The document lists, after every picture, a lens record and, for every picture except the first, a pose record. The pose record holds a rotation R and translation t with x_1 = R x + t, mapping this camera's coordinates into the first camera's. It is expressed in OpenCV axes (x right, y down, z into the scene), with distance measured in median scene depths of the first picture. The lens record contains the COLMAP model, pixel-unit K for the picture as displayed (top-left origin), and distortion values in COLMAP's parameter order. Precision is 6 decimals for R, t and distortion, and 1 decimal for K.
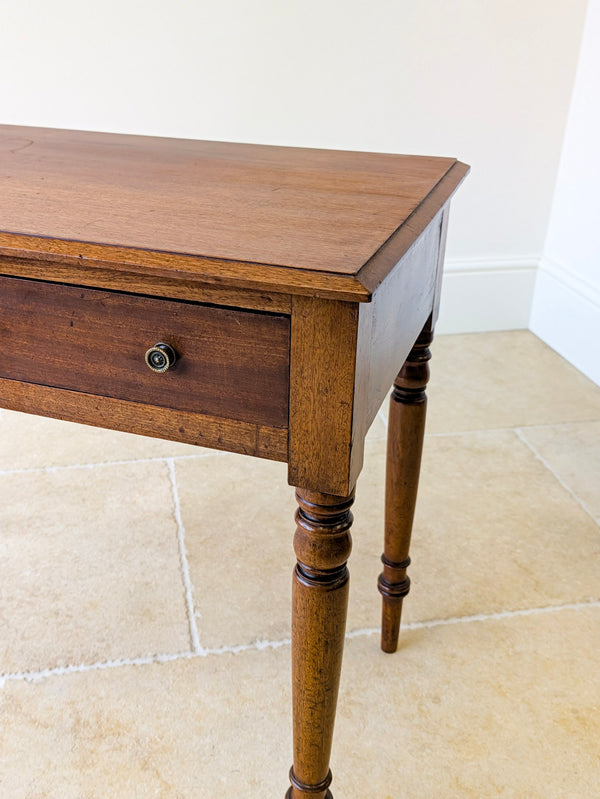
lens RADIAL K [[861.0, 0, 297.7], [0, 861.0, 396.7], [0, 0, 1]] dist [0.161609, -0.531491]
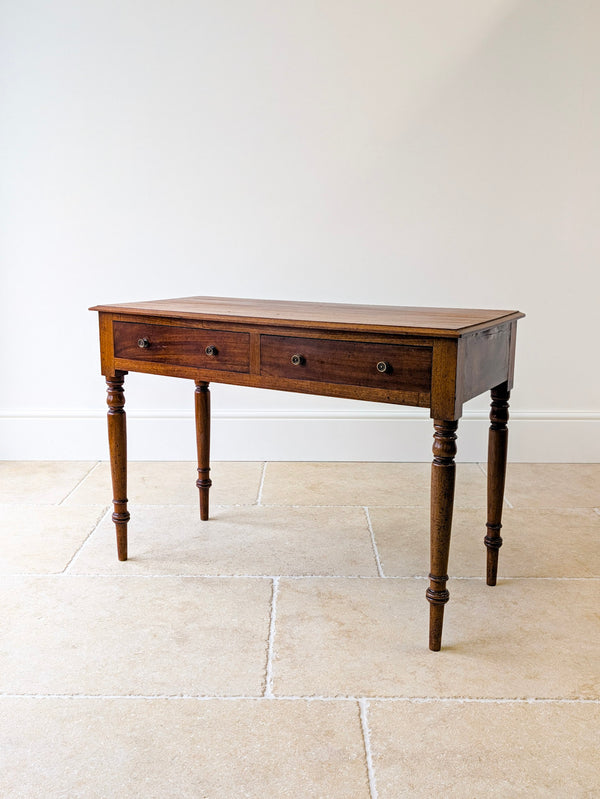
lens RADIAL K [[831.9, 0, 300.5], [0, 831.9, 388.9], [0, 0, 1]] dist [0.012724, -0.006704]
pose [[0.979130, 0.022775, -0.201956, 0.055364], [-0.076017, 0.962614, -0.259993, 0.354237], [0.188484, 0.269919, 0.944255, -0.720341]]
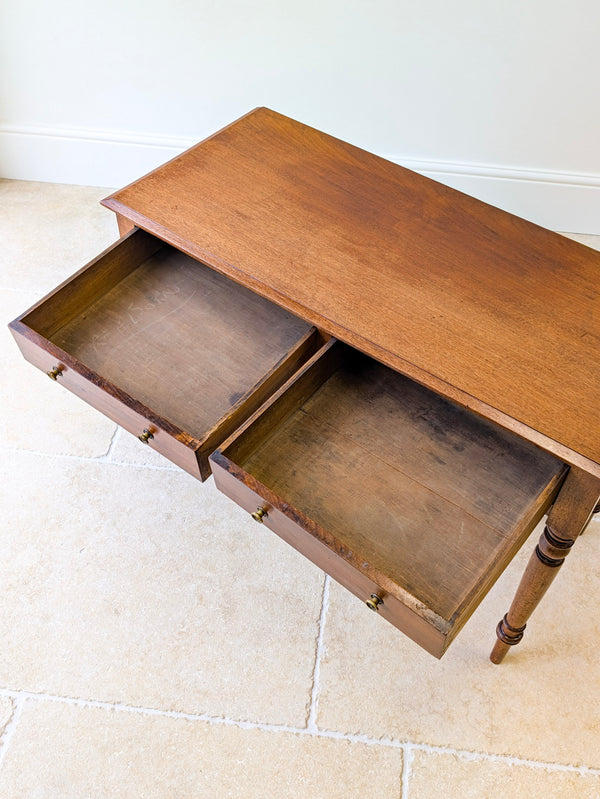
lens RADIAL K [[811.1, 0, 309.4], [0, 811.1, 397.6], [0, 0, 1]] dist [0.017018, -0.017650]
pose [[0.948517, 0.243553, -0.202477, -0.108668], [-0.149182, 0.907478, 0.392720, -0.403183], [0.279392, -0.342295, 0.897092, -0.337285]]
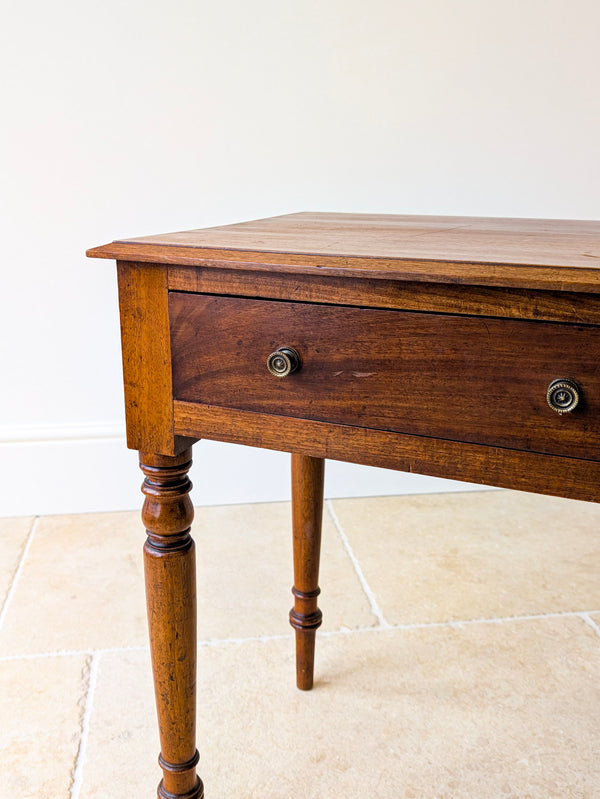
lens RADIAL K [[812.3, 0, 288.8], [0, 812.3, 397.0], [0, 0, 1]] dist [0.005533, -0.010165]
pose [[0.998244, 0.002411, -0.059192, -0.507994], [-0.012143, 0.986283, -0.164619, -0.005884], [0.057983, 0.165048, 0.984580, 0.190010]]
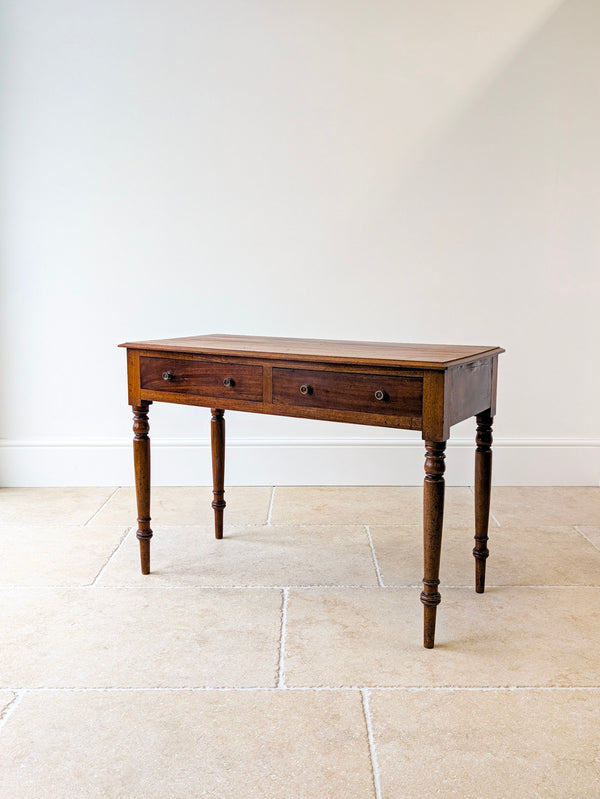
lens RADIAL K [[812.4, 0, 320.8], [0, 812.4, 379.2], [0, 0, 1]] dist [0.009321, -0.002229]
pose [[0.983385, 0.008583, -0.181329, 0.076368], [-0.066244, 0.946967, -0.314429, 0.409698], [0.169013, 0.321217, 0.931802, -0.858139]]
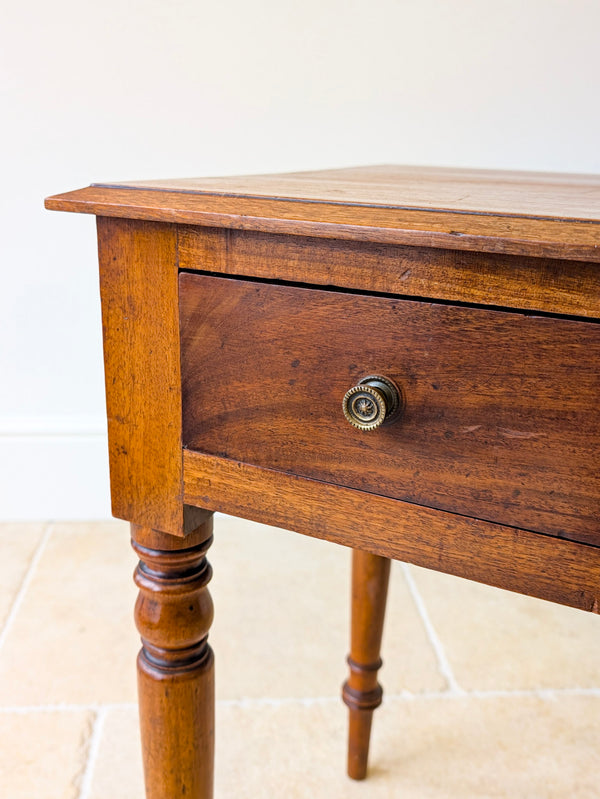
lens RADIAL K [[801.5, 0, 286.9], [0, 801.5, 400.9], [0, 0, 1]] dist [0.004460, -0.022813]
pose [[0.992203, 0.043922, -0.116636, -0.536015], [-0.059098, 0.989748, -0.130022, -0.067988], [0.109729, 0.135901, 0.984627, 0.387608]]
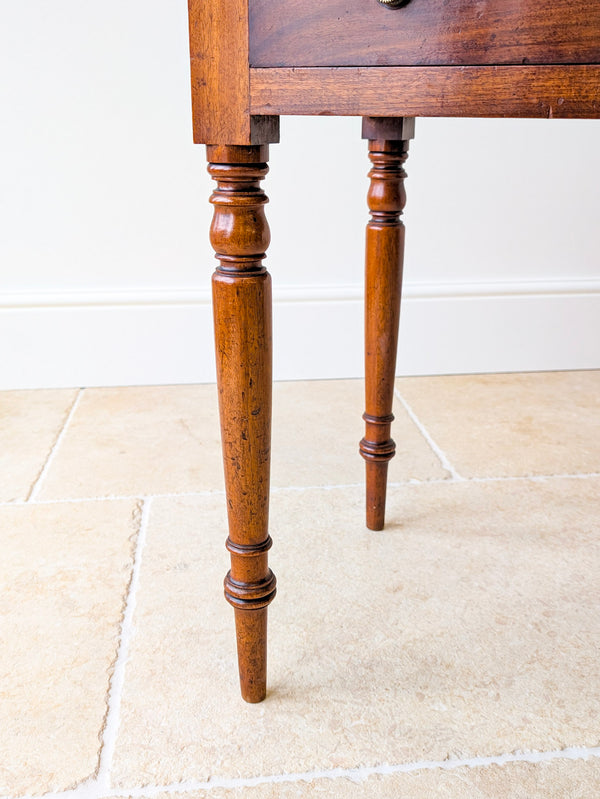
lens RADIAL K [[807.5, 0, 301.5], [0, 807.5, 394.1], [0, 0, 1]] dist [0.049166, -0.110581]
pose [[0.995916, 0.008688, -0.089866, -0.544766], [-0.020155, 0.991634, -0.127501, 0.133905], [0.088006, 0.128791, 0.987759, 0.296777]]
